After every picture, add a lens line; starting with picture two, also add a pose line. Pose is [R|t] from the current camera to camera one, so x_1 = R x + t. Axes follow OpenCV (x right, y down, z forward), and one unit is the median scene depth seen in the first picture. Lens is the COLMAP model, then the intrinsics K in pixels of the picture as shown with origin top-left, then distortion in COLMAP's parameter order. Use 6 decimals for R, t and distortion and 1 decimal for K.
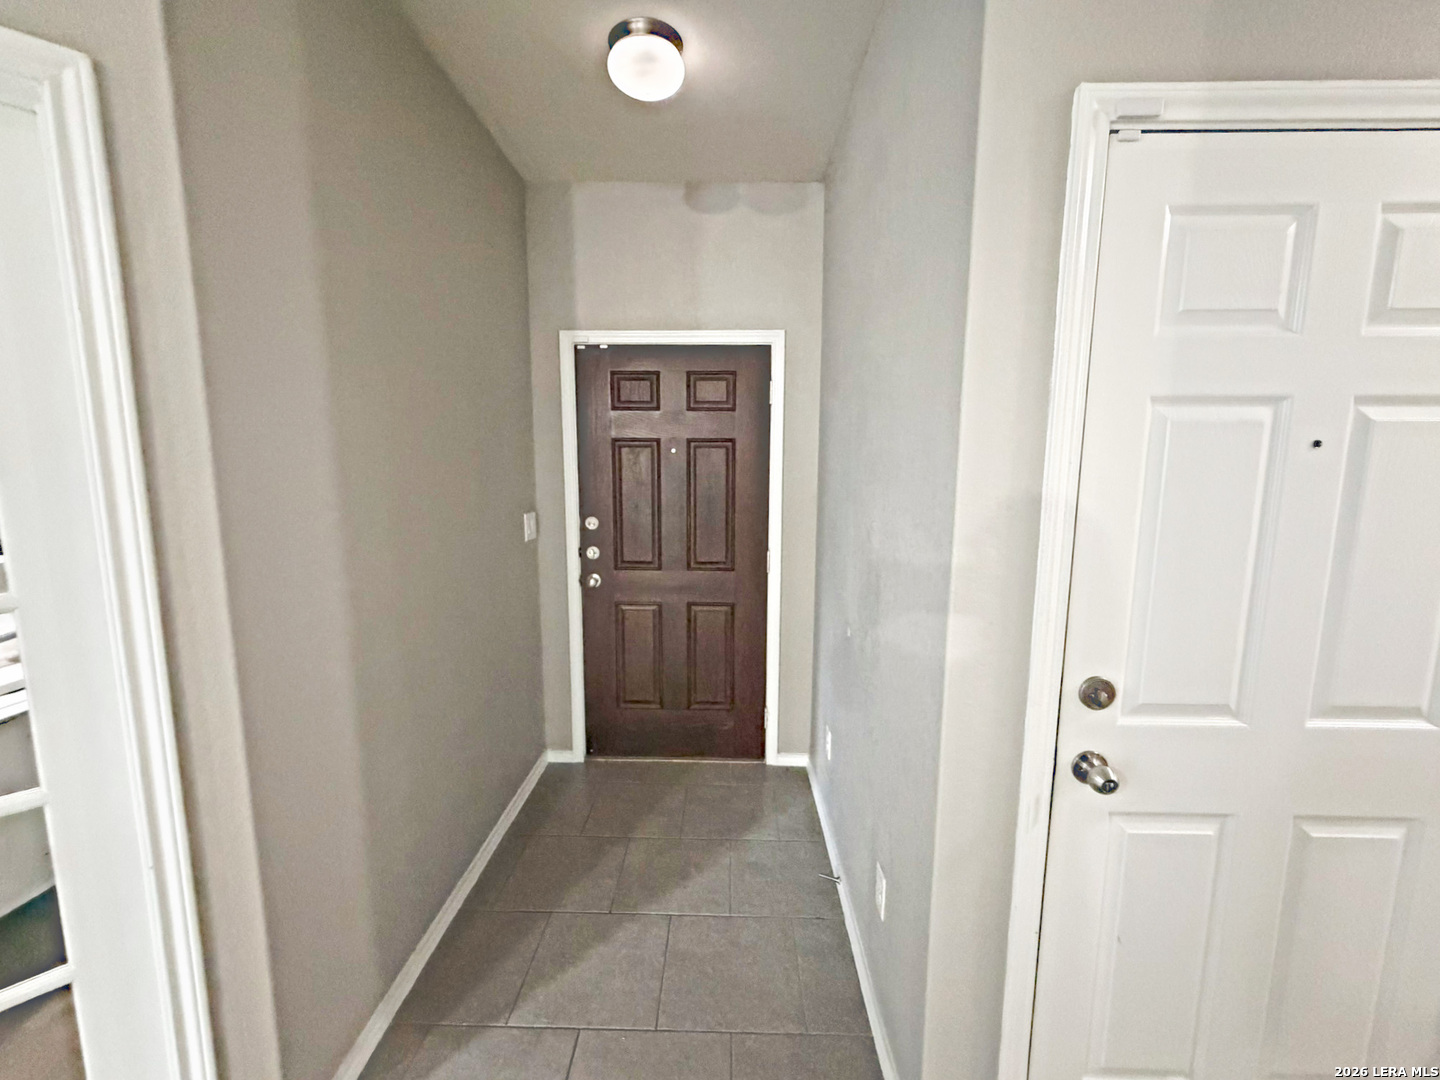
lens RADIAL K [[581.0, 0, 718.8], [0, 581.0, 539.4], [0, 0, 1]] dist [-0.000623, 0.000600]
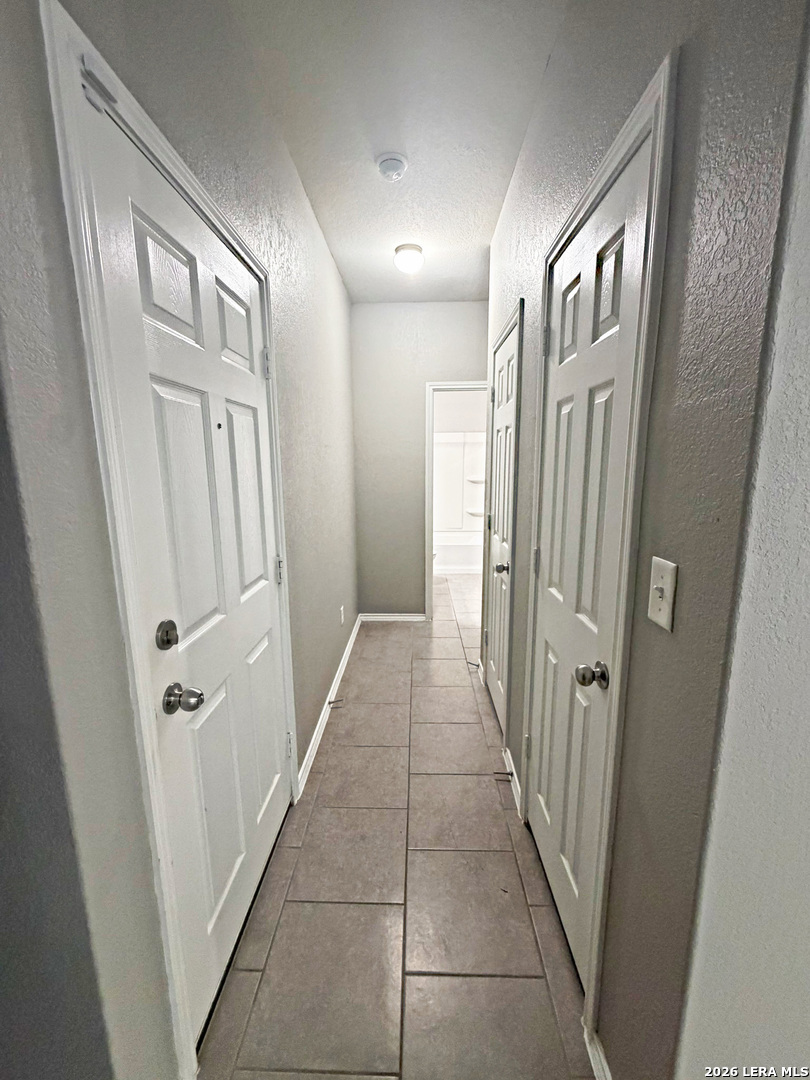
lens RADIAL K [[435.7, 0, 404.3], [0, 435.7, 539.8], [0, 0, 1]] dist [-0.000623, 0.000600]
pose [[0.006284, -0.189397, 0.981881, -0.161532], [0.138460, 0.972607, 0.186722, -0.015807], [-0.990348, 0.134778, 0.032335, 0.476155]]
